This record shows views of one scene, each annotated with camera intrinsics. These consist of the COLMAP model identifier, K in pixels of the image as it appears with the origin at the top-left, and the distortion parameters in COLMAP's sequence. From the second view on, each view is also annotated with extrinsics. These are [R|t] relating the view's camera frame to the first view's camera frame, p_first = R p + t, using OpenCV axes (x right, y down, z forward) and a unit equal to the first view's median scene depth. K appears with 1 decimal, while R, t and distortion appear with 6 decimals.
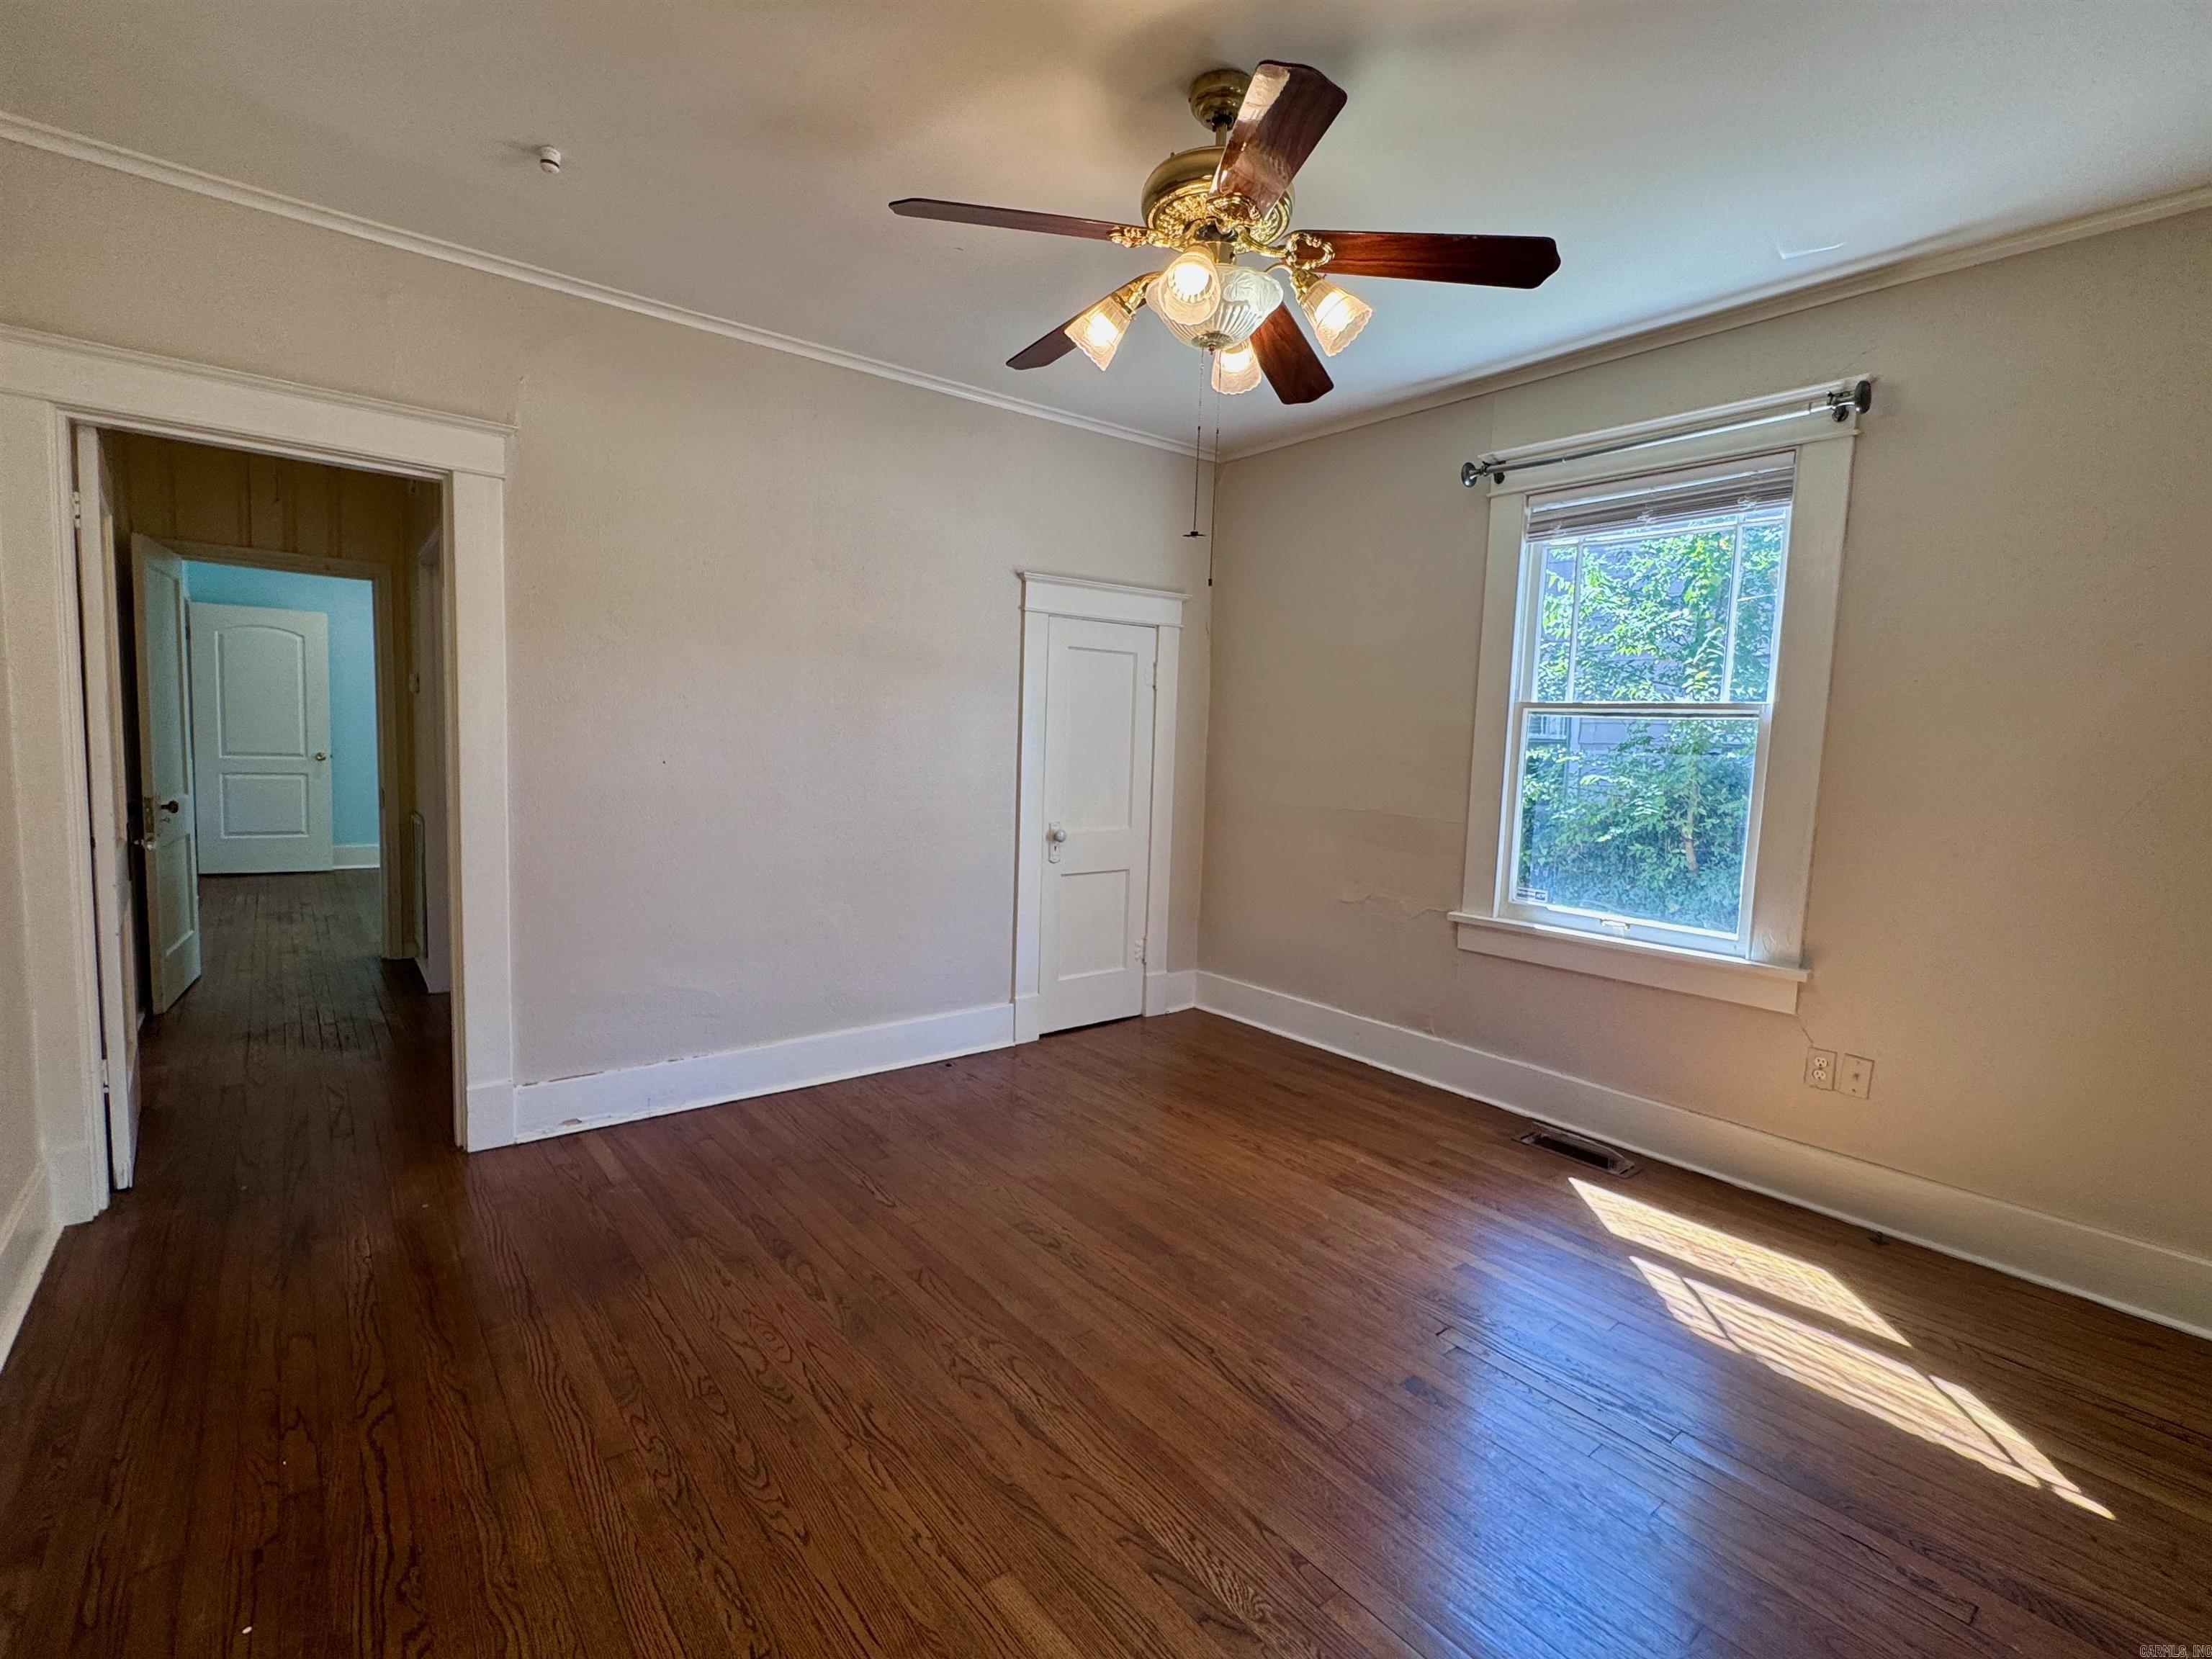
lens RADIAL K [[1012.1, 0, 1103.2], [0, 1012.1, 827.7], [0, 0, 1]] dist [-0.004474, -0.000008]
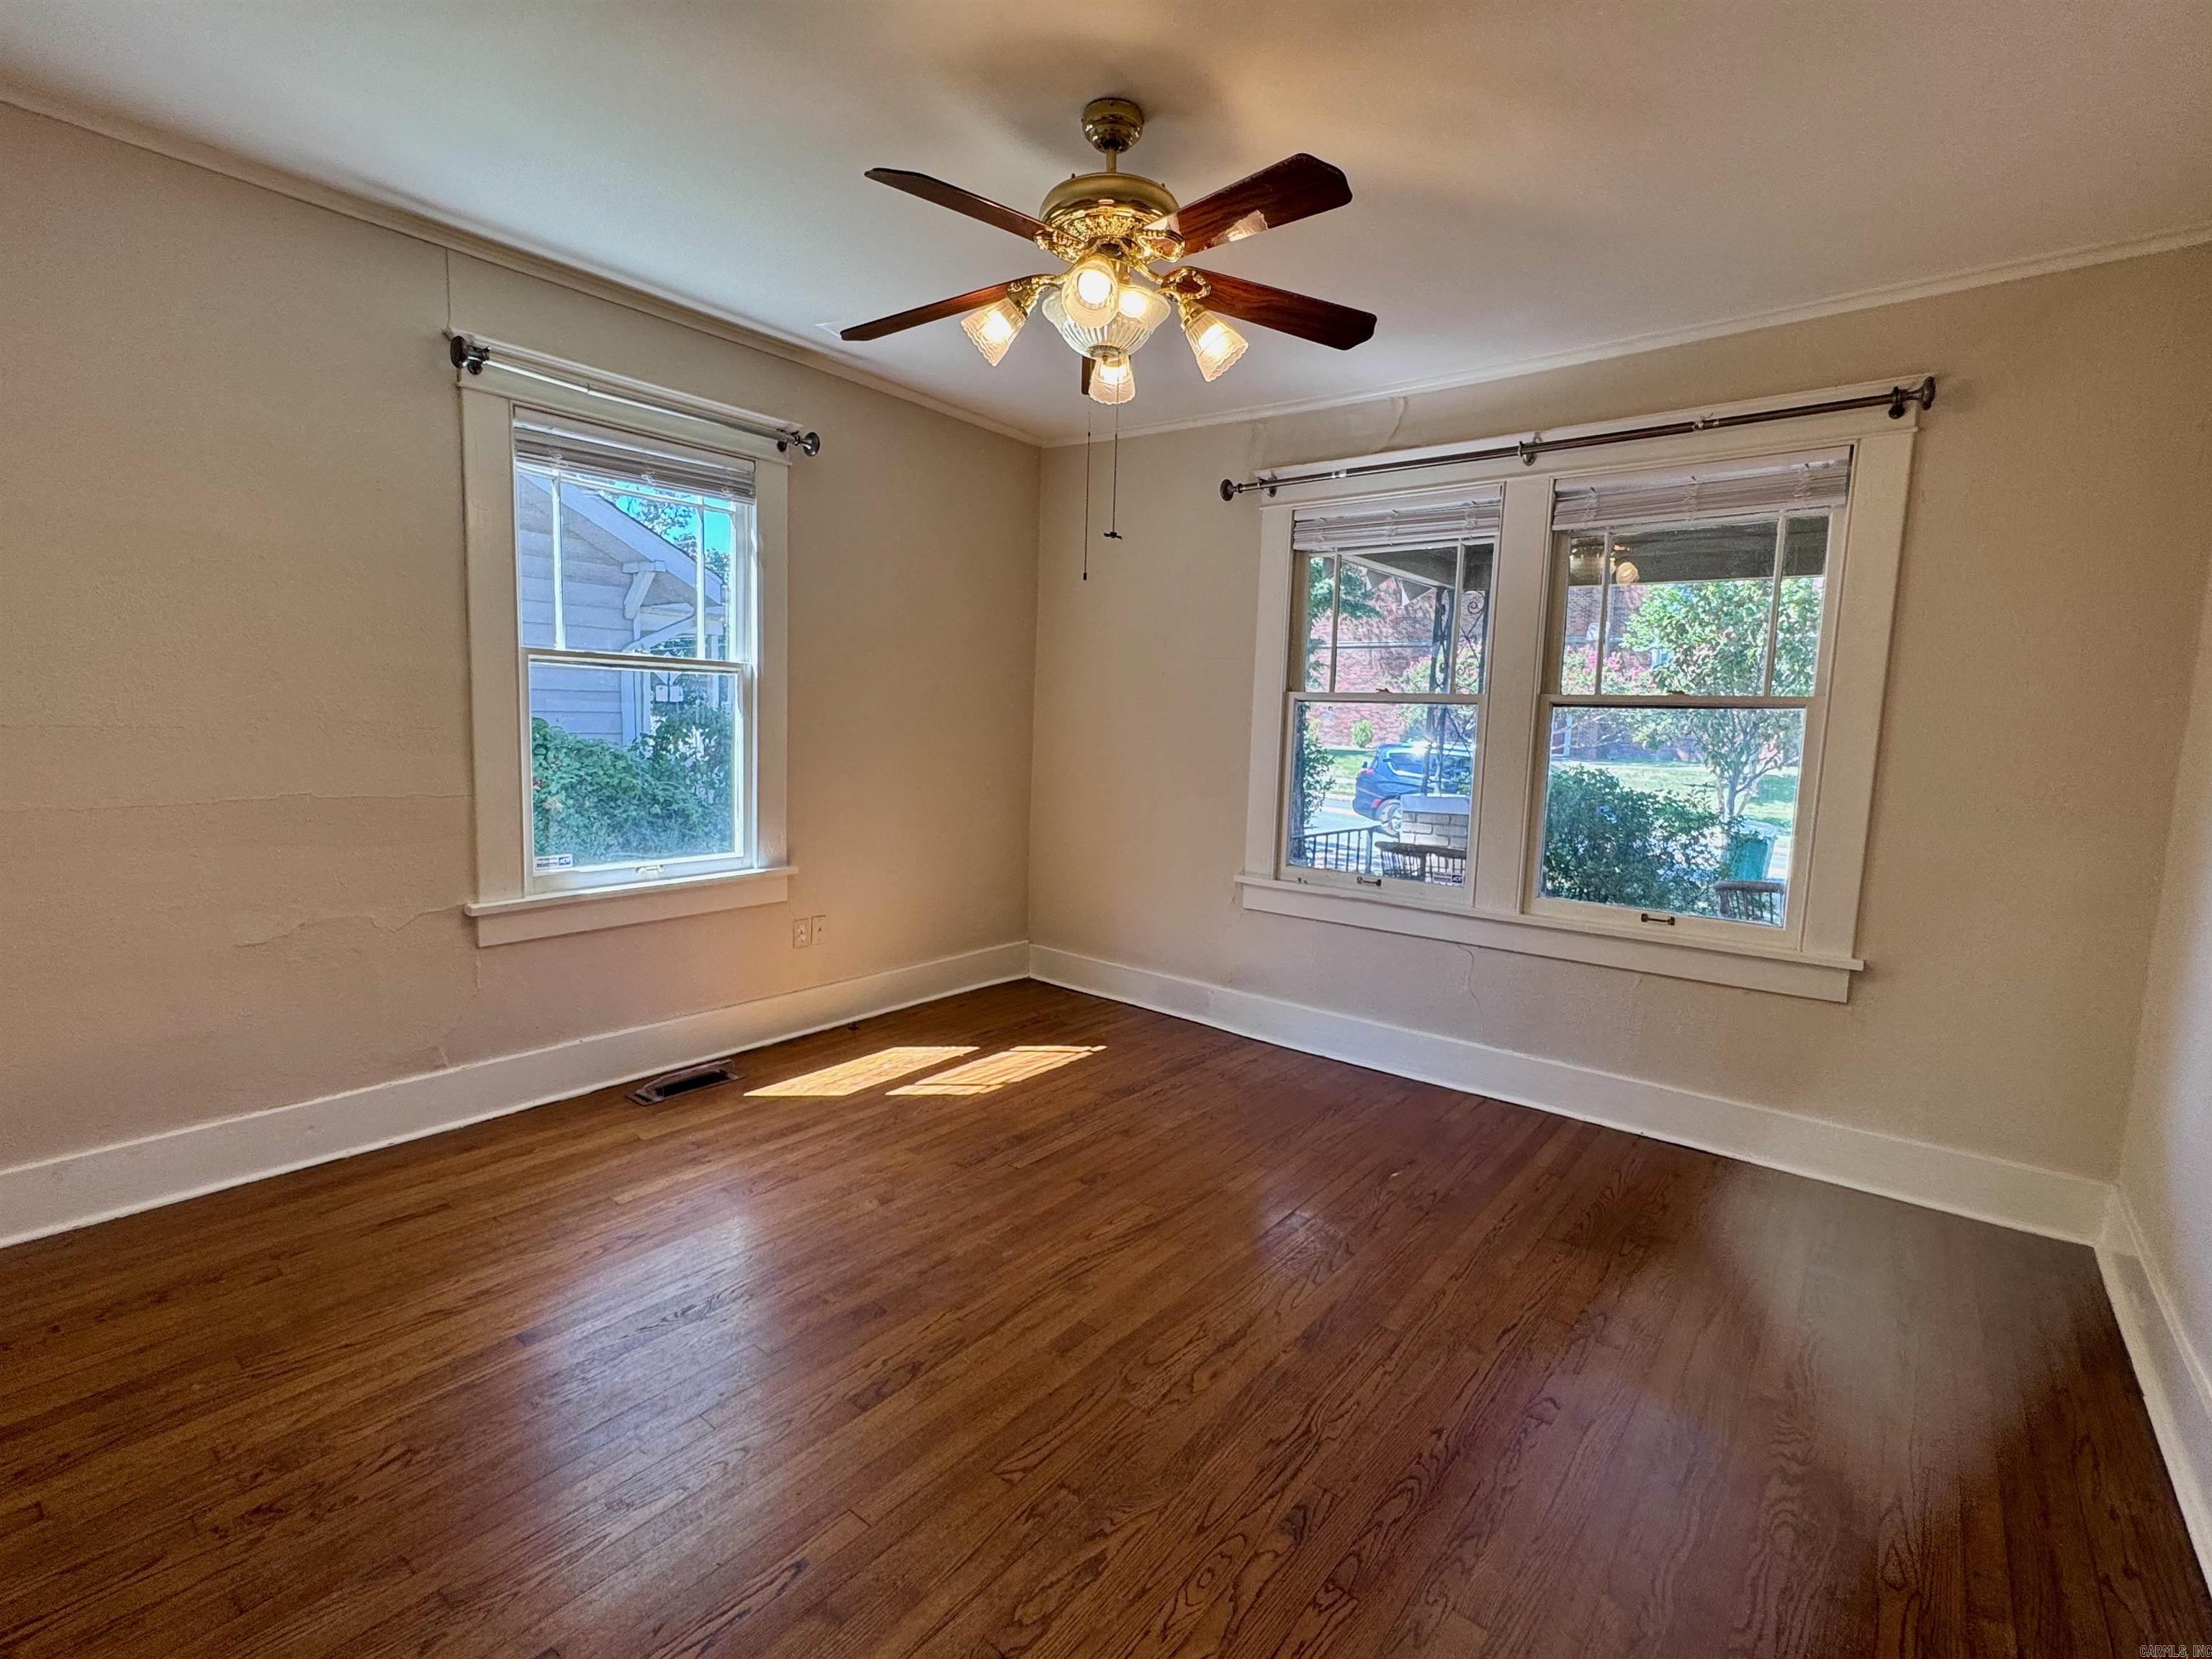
lens RADIAL K [[1012.1, 0, 1103.2], [0, 1012.1, 827.7], [0, 0, 1]] dist [-0.004474, -0.000008]
pose [[-0.210813, -0.152912, 0.965493, -0.697884], [0.050718, 0.984648, 0.167019, -0.114459], [-0.976210, 0.084177, -0.199821, 0.876521]]
